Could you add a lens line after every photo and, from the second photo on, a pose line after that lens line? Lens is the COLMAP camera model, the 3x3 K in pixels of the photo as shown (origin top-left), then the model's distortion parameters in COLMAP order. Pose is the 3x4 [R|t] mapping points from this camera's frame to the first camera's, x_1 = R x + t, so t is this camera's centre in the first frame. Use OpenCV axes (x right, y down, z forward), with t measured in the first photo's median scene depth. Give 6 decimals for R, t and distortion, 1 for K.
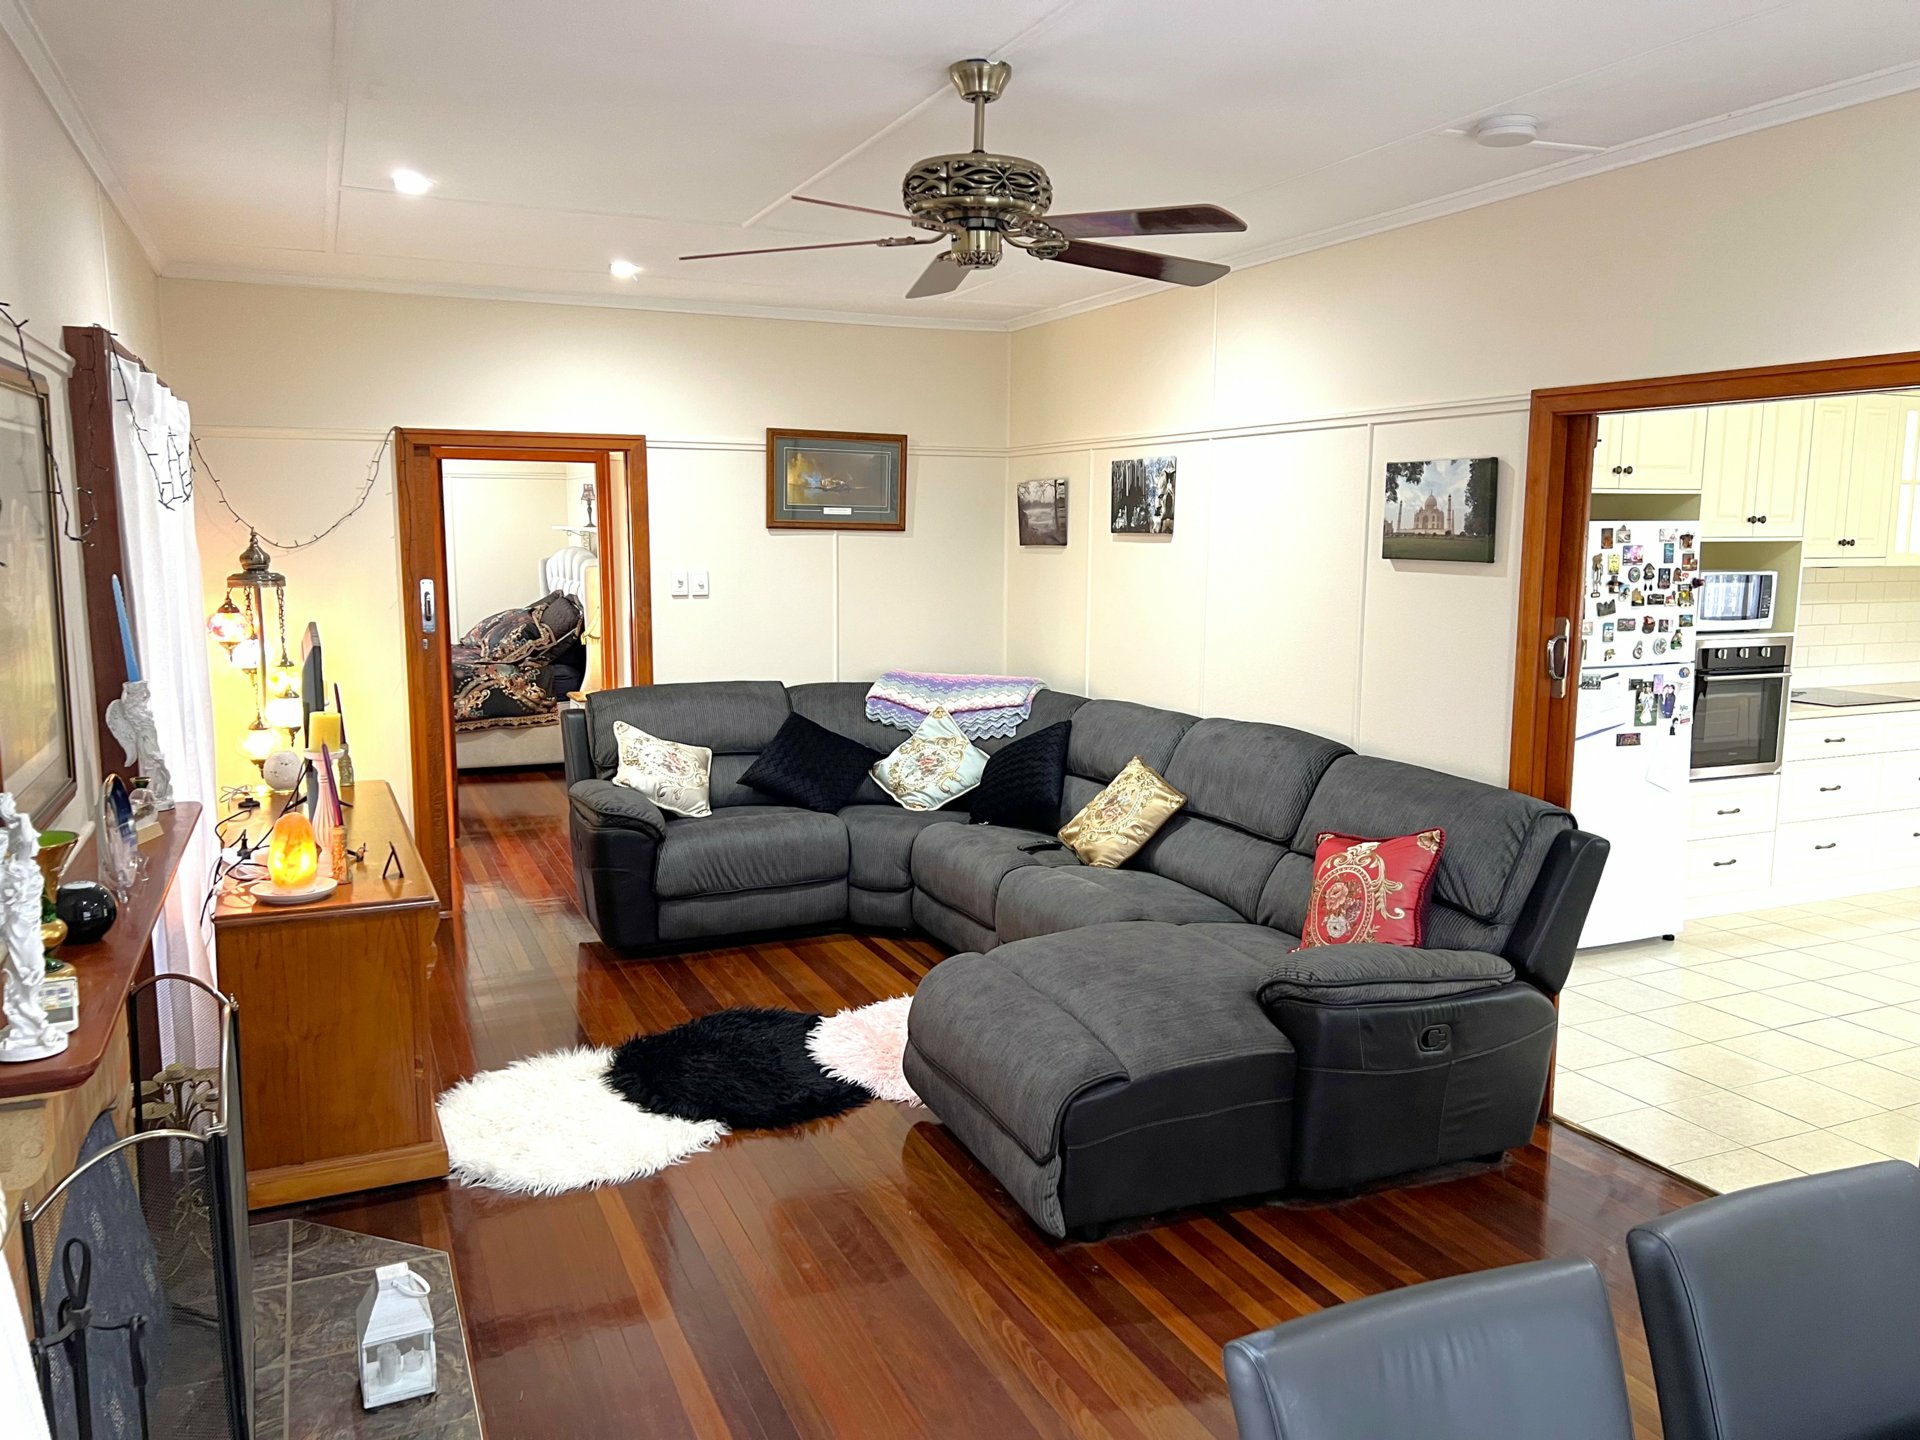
lens RADIAL K [[1461.2, 0, 952.0], [0, 1461.2, 723.5], [0, 0, 1]] dist [0.081161, -0.032244]
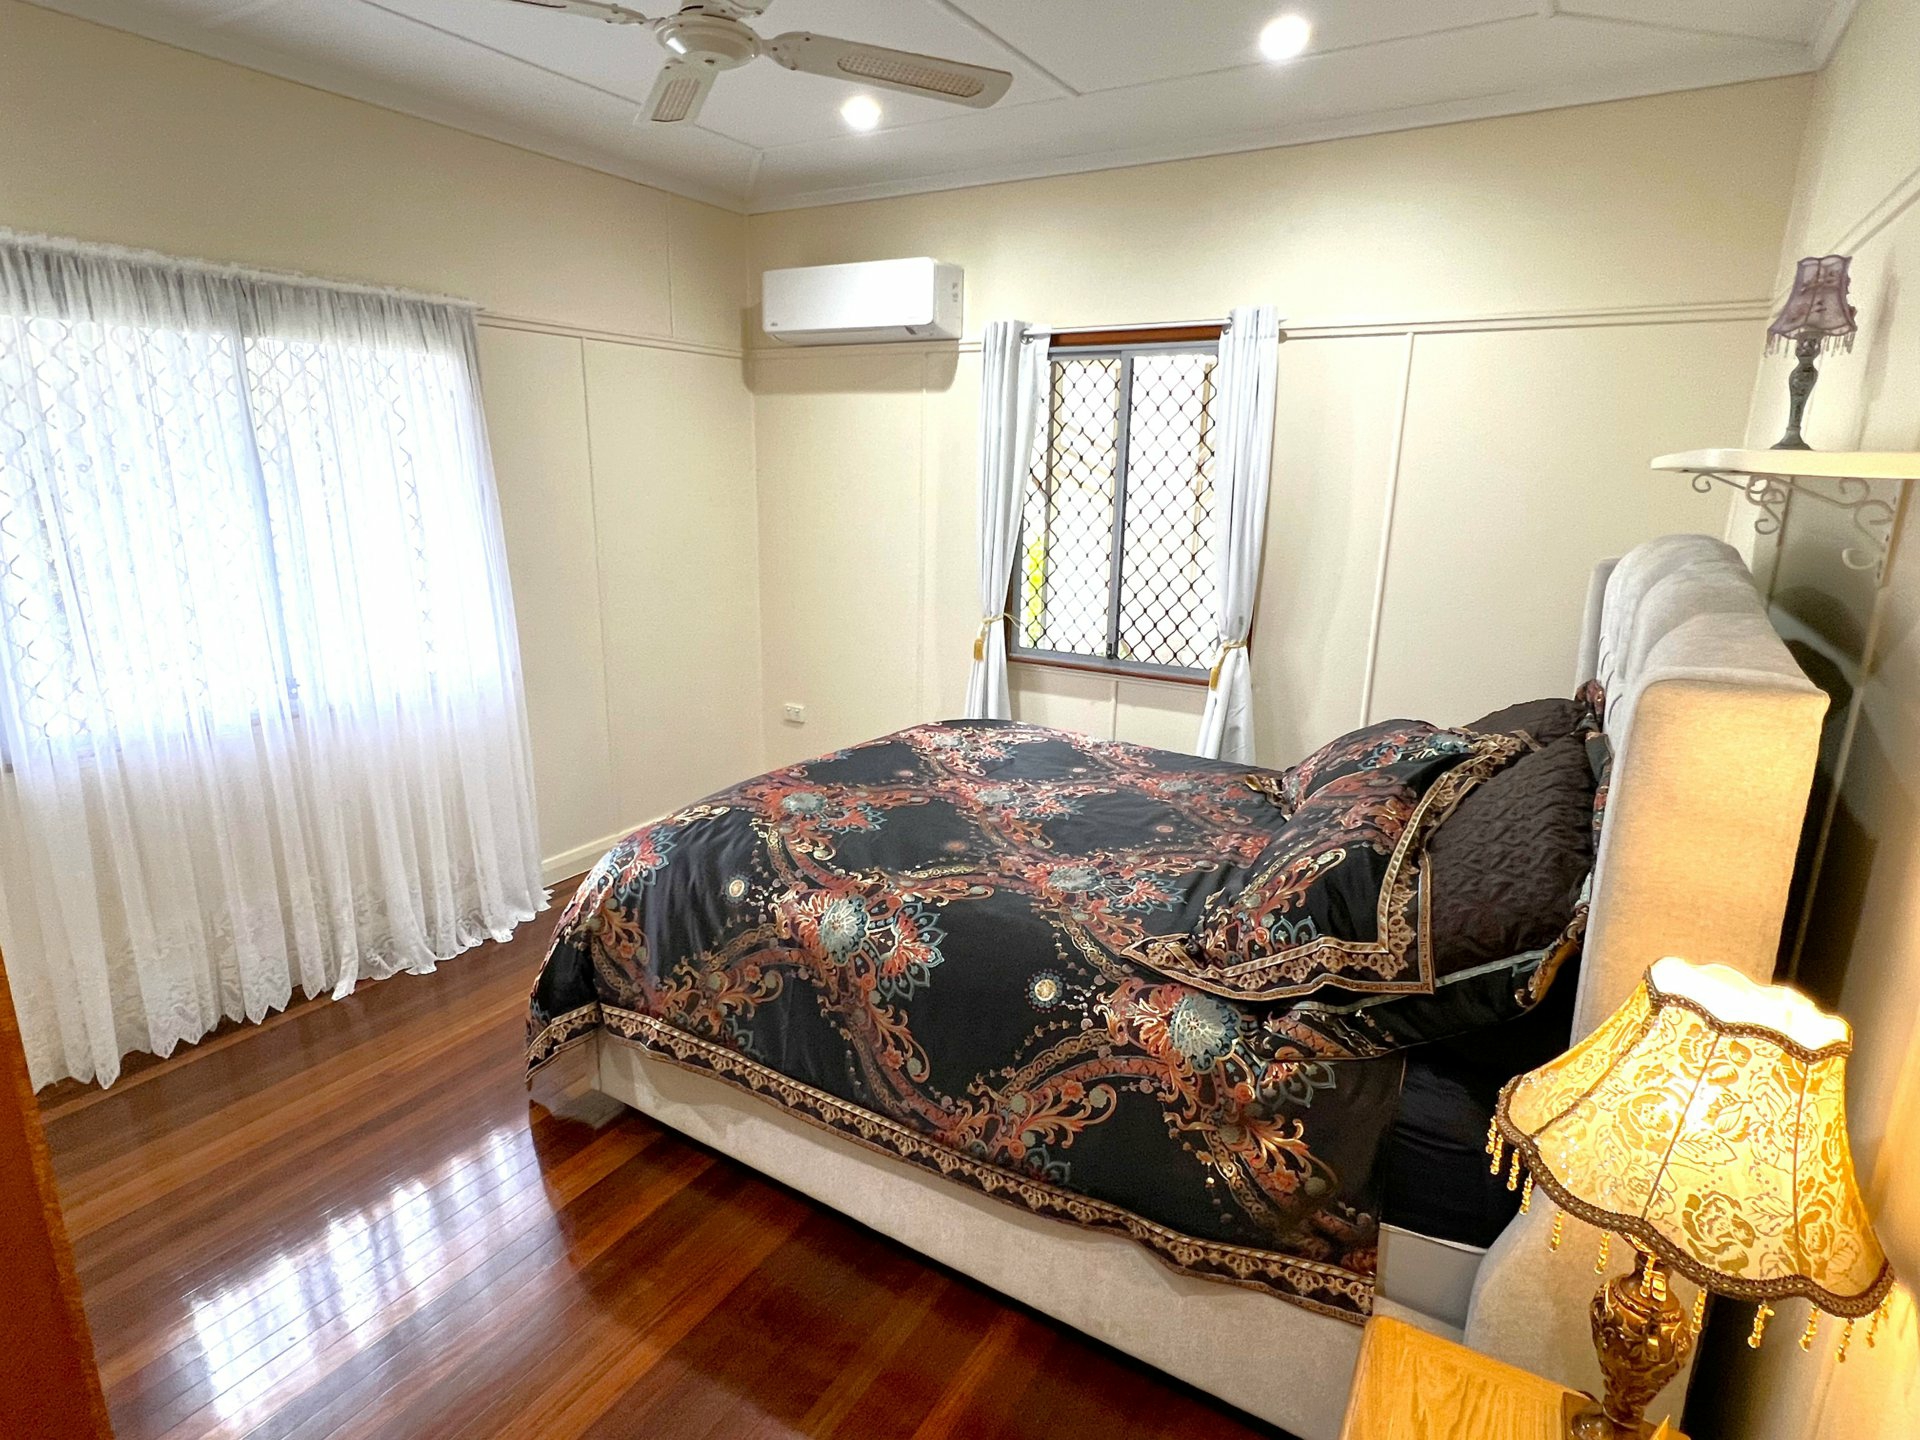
lens RADIAL K [[1029.8, 0, 961.1], [0, 1029.8, 719.3], [0, 0, 1]] dist [-0.003213, -0.000240]
pose [[0.574137, 0.208489, -0.791769, -0.215328], [-0.123058, 0.978024, 0.168301, -0.121186], [0.809459, 0.000806, 0.587176, 0.933785]]
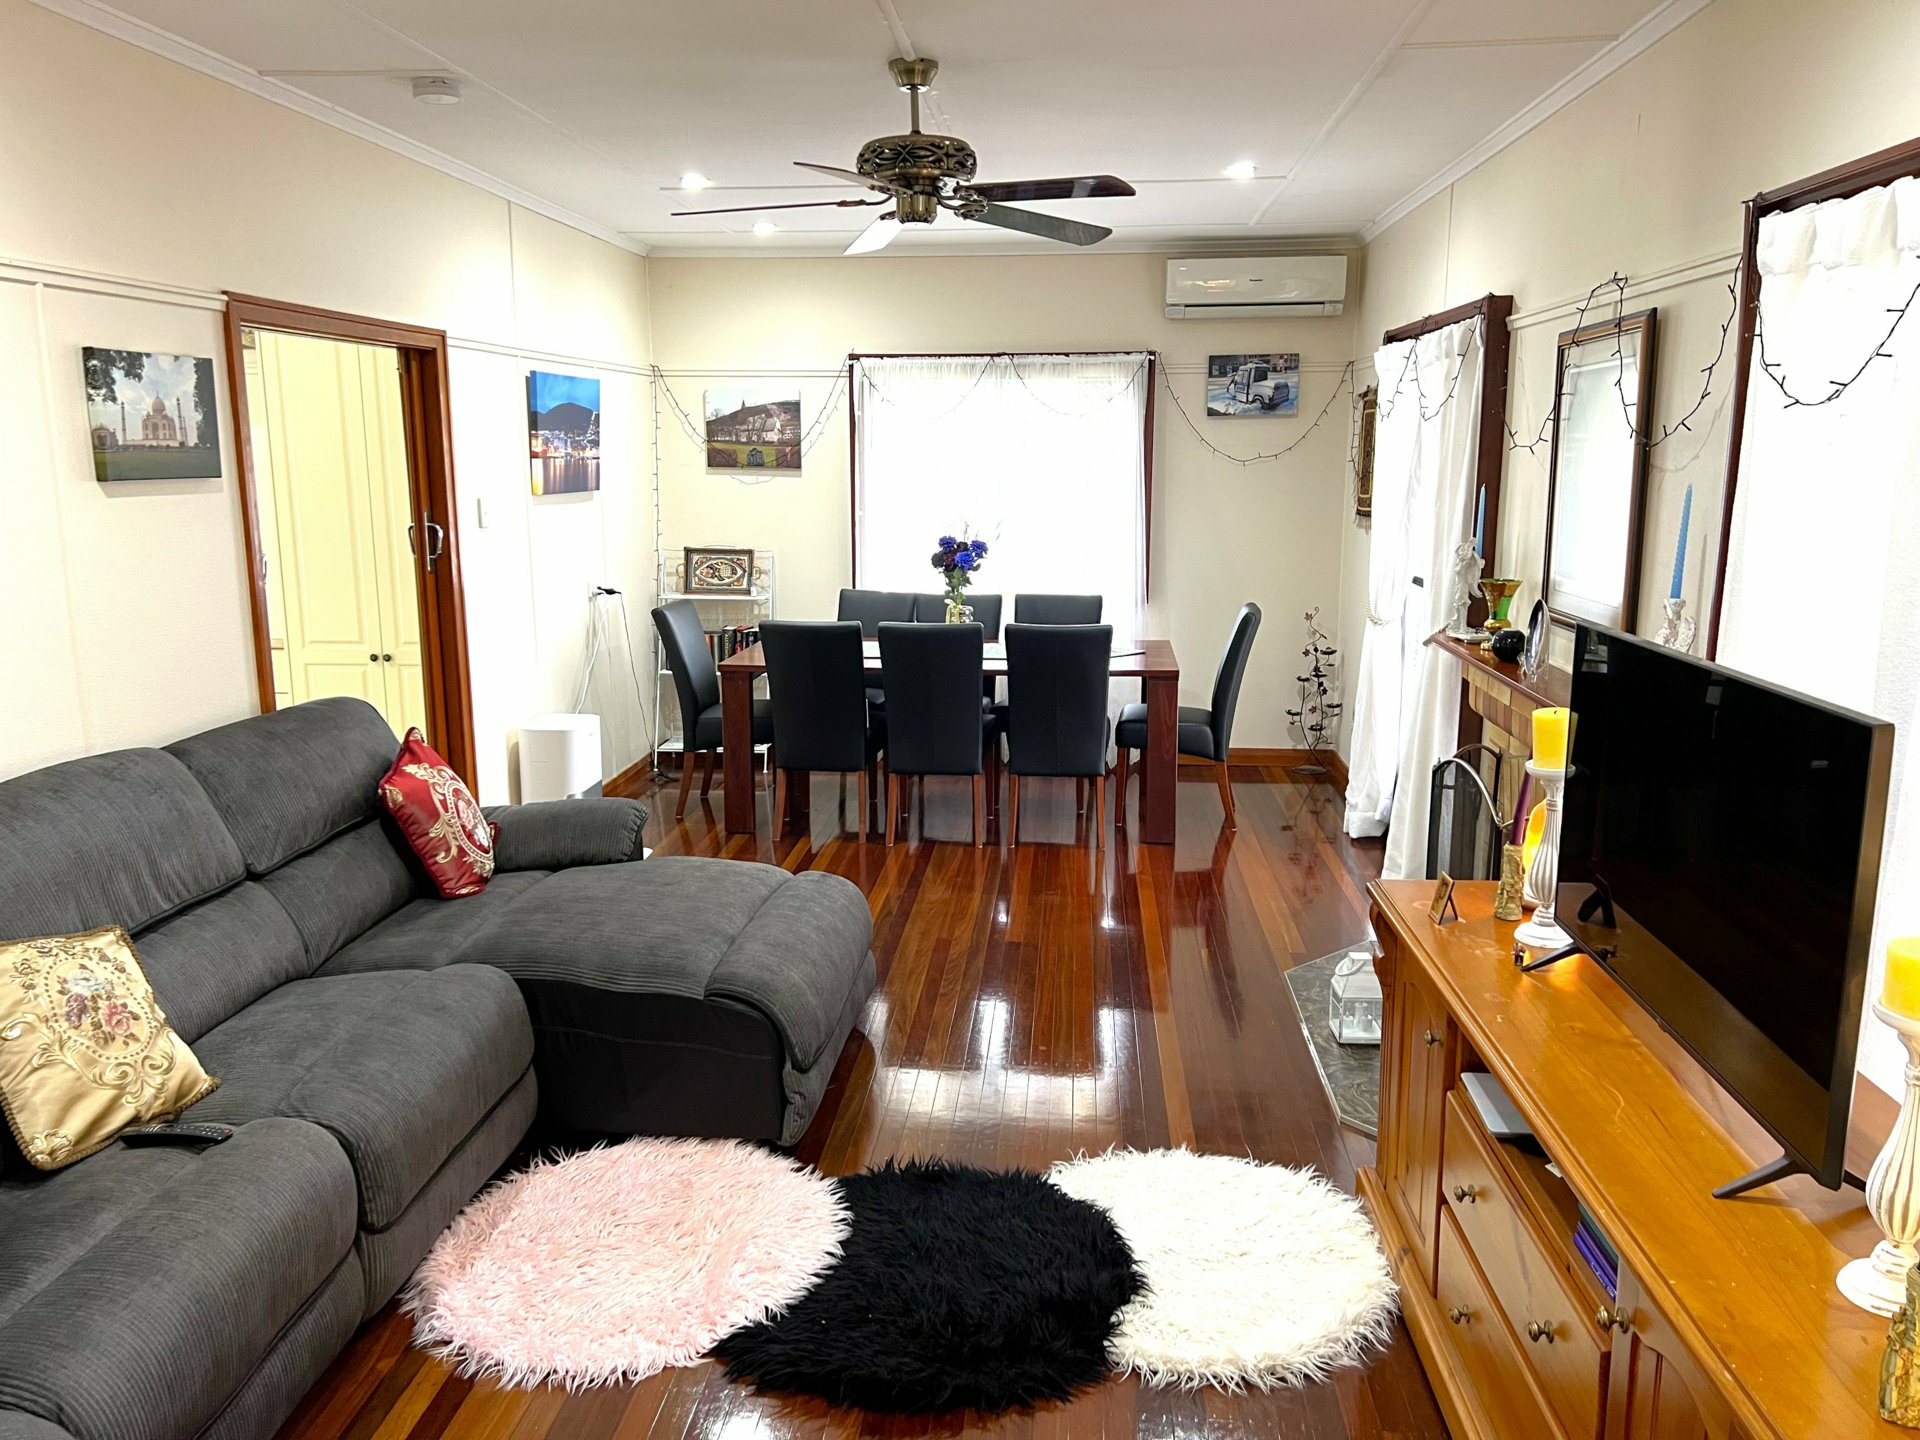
lens RADIAL K [[1461.2, 0, 962.5], [0, 1461.2, 717.5], [0, 0, 1]] dist [0.081161, -0.032244]
pose [[-0.877200, -0.087665, 0.472055, -0.444887], [0.071076, 0.948646, 0.308251, -0.203914], [-0.474836, 0.303950, -0.825921, 1.479436]]
